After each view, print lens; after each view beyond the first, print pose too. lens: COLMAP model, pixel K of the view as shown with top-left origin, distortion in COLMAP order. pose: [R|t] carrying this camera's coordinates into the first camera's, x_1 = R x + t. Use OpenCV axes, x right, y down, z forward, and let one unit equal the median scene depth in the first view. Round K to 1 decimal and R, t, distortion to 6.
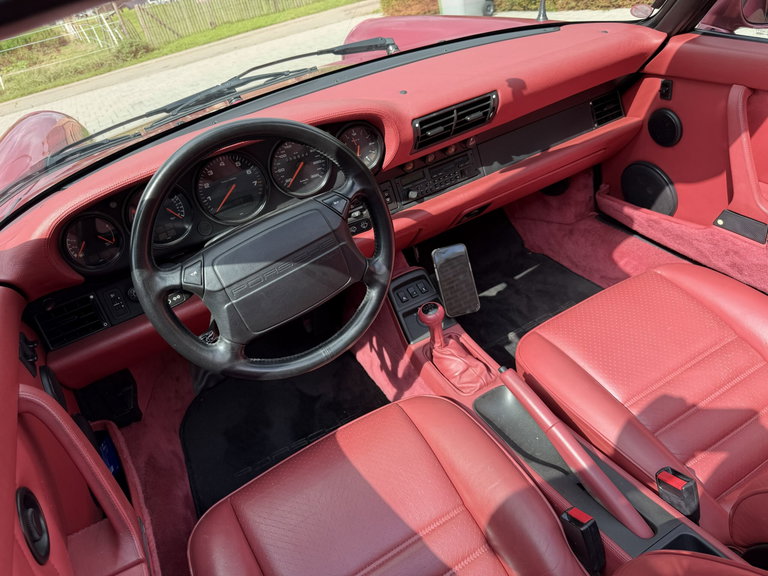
lens RADIAL K [[537.3, 0, 381.7], [0, 537.3, 295.4], [0, 0, 1]] dist [0.011550, -0.017415]
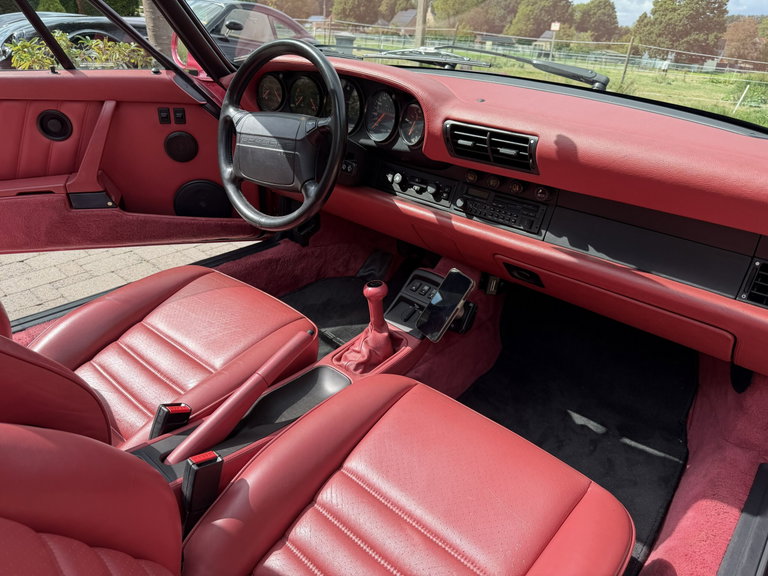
lens RADIAL K [[537.3, 0, 384.9], [0, 537.3, 295.3], [0, 0, 1]] dist [0.011550, -0.017415]
pose [[0.318566, 0.596876, -0.736379, 0.969105], [-0.633971, 0.711695, 0.302606, -0.319793], [0.704696, 0.370443, 0.605124, 0.419973]]
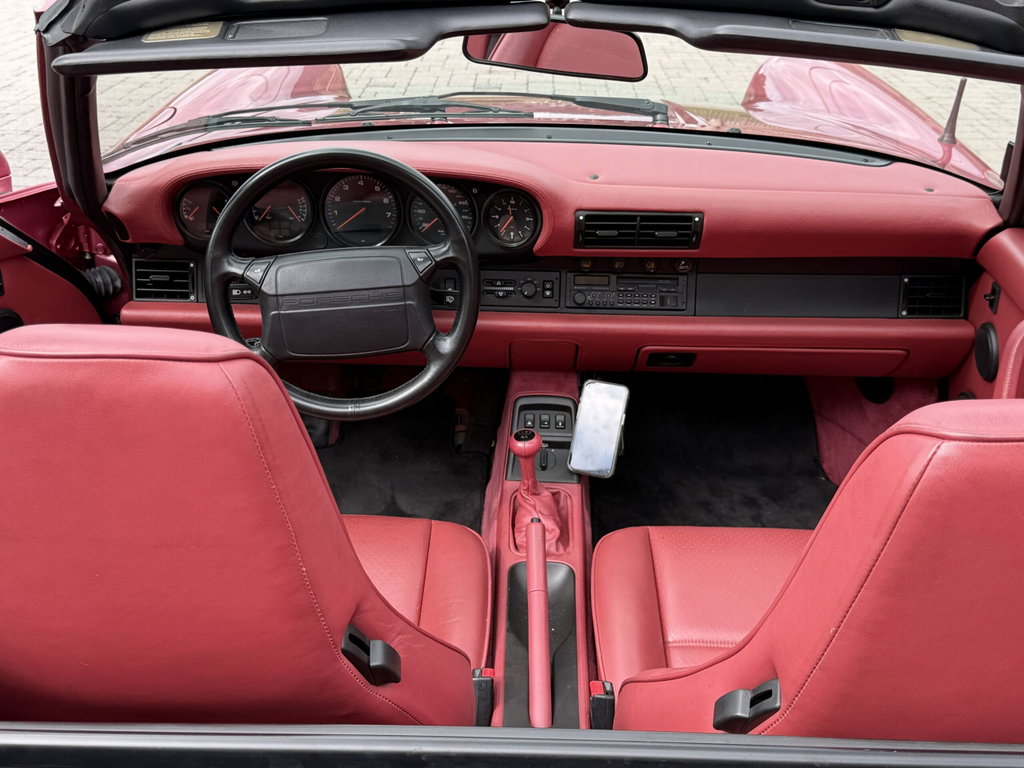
lens RADIAL K [[1185.0, 0, 515.6], [0, 1185.0, 388.2], [0, 0, 1]] dist [0.097229, 0.000000]
pose [[0.851069, 0.387843, -0.353921, 0.730483], [-0.419860, 0.907462, -0.015193, -0.007115], [0.315277, 0.161527, 0.935152, -0.702672]]
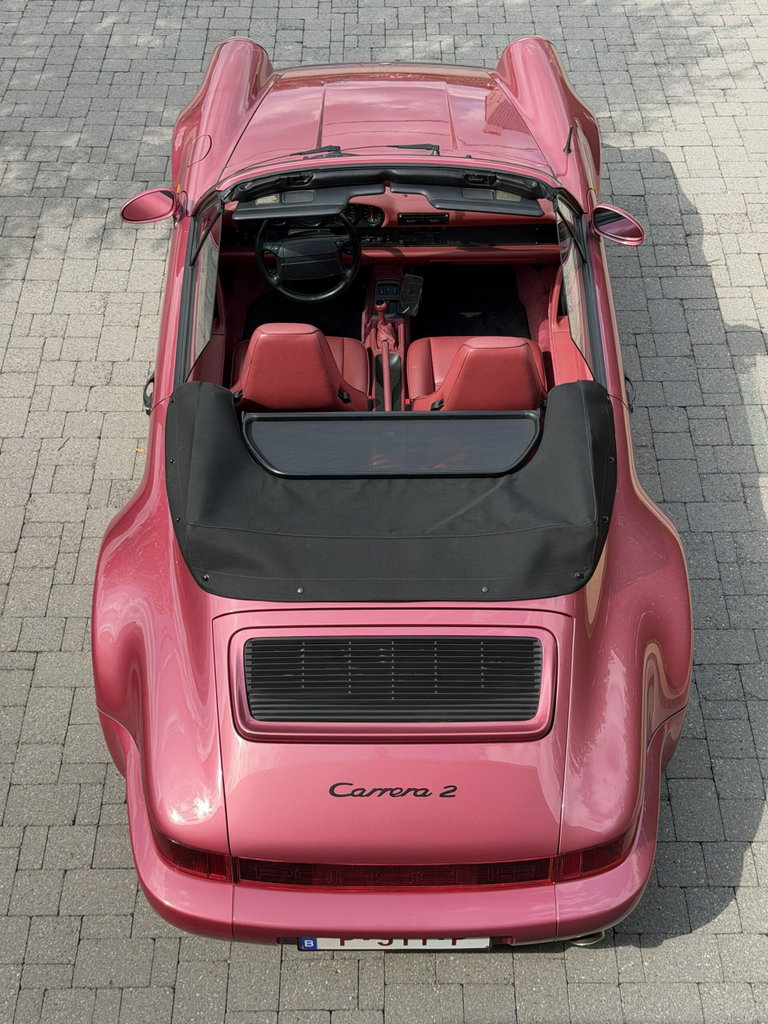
lens RADIAL K [[1443.1, 0, 378.6], [0, 1443.1, 508.3], [0, 0, 1]] dist [0.138665, 0.000000]
pose [[0.866981, 0.453748, -0.206052, 1.644454], [-0.393823, 0.877198, 0.274639, -0.828394], [0.305365, -0.156959, 0.939210, -4.414906]]
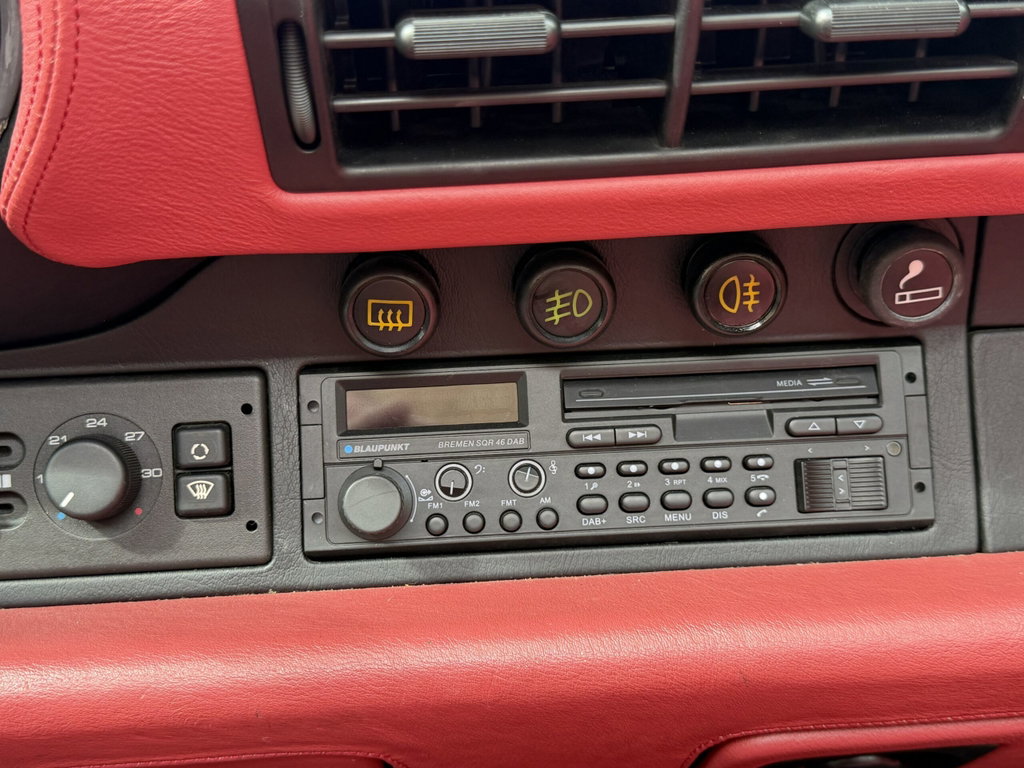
lens RADIAL K [[1185.0, 0, 511.6], [0, 1185.0, 381.8], [0, 0, 1]] dist [0.097229, 0.000000]
pose [[0.898122, 0.257732, -0.356303, 0.223169], [-0.343412, 0.917161, -0.202198, -0.193042], [0.274674, 0.303957, 0.912230, 0.820144]]
